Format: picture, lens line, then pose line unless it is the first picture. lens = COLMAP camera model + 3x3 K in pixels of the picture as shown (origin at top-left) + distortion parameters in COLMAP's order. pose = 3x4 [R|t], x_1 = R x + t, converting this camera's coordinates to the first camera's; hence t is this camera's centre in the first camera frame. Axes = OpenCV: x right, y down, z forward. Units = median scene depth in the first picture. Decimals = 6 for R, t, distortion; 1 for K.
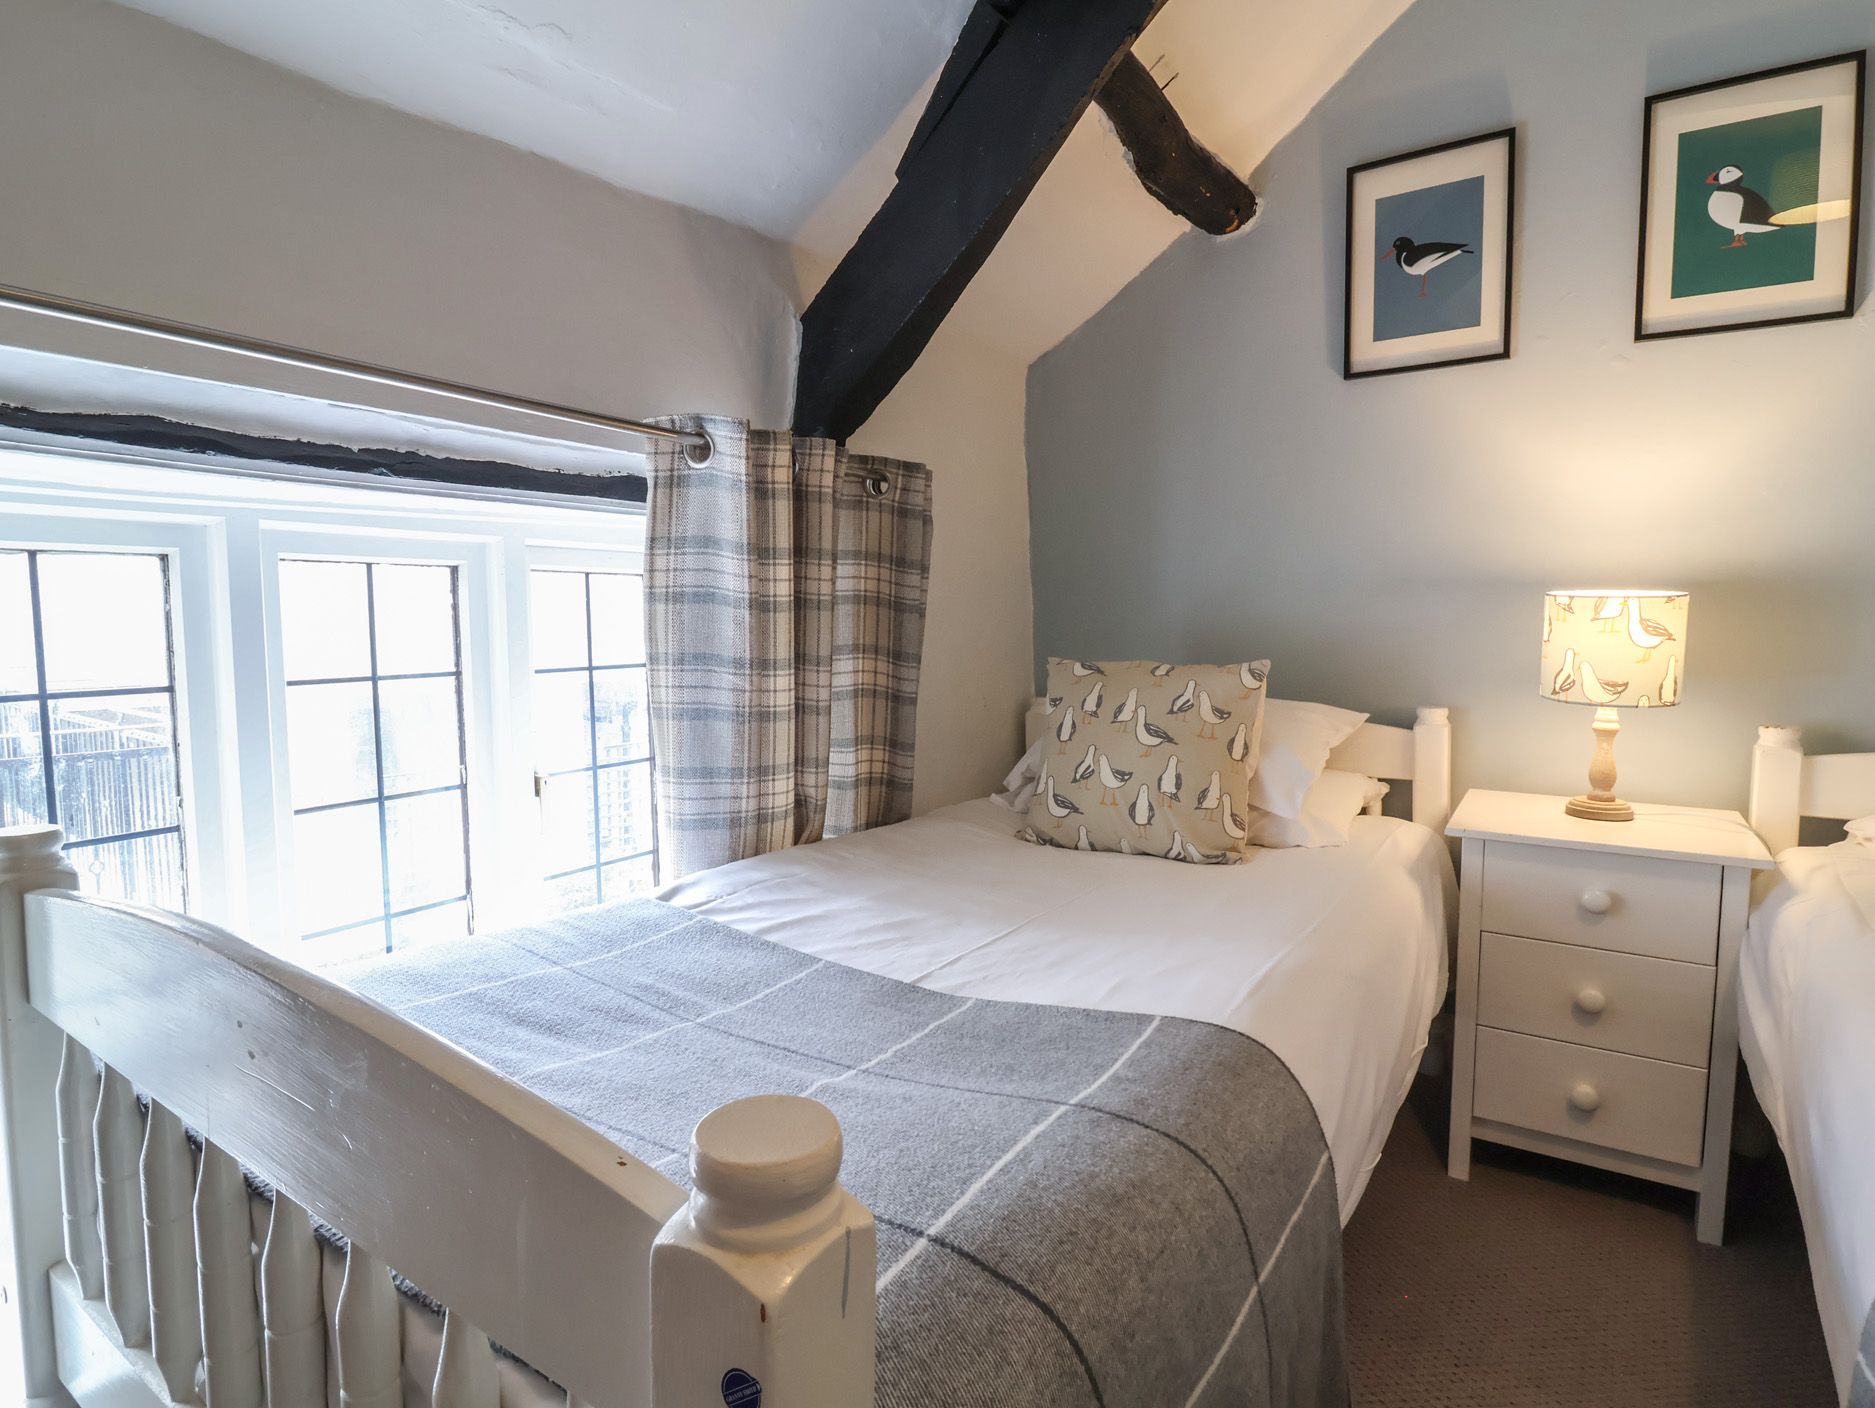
lens RADIAL K [[1018.3, 0, 937.5], [0, 1018.3, 704.0], [0, 0, 1]] dist [-0.004227, -0.001351]
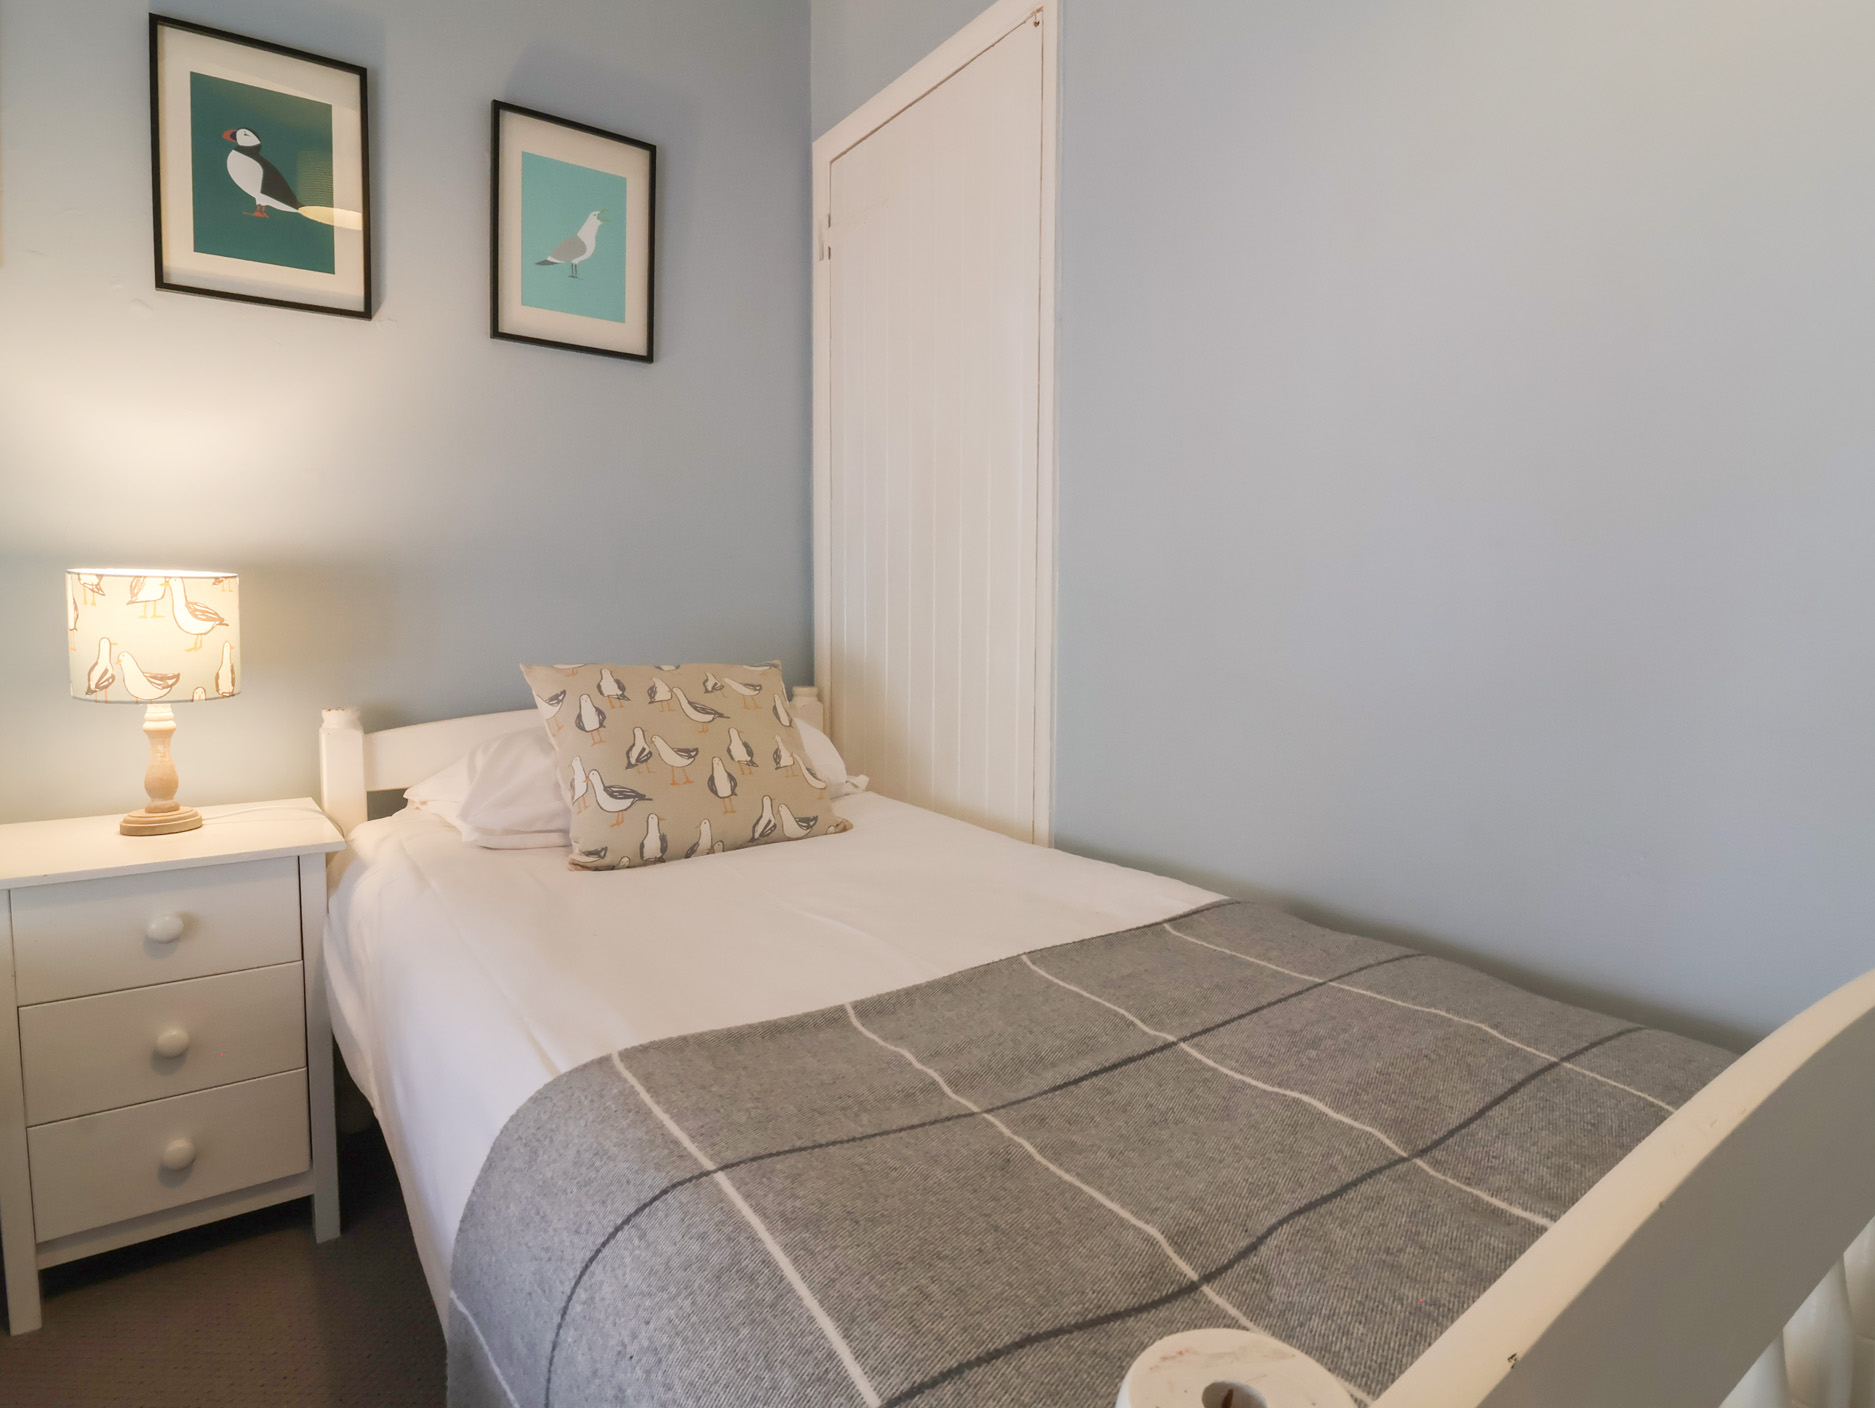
lens RADIAL K [[1188.7, 0, 937.5], [0, 1188.7, 704.0], [0, 0, 1]] dist [0.002615, -0.021697]
pose [[0.289300, -0.075868, 0.954227, -0.121484], [0.076608, 0.995492, 0.055923, -0.002515], [-0.954168, 0.056923, 0.293807, 0.070924]]
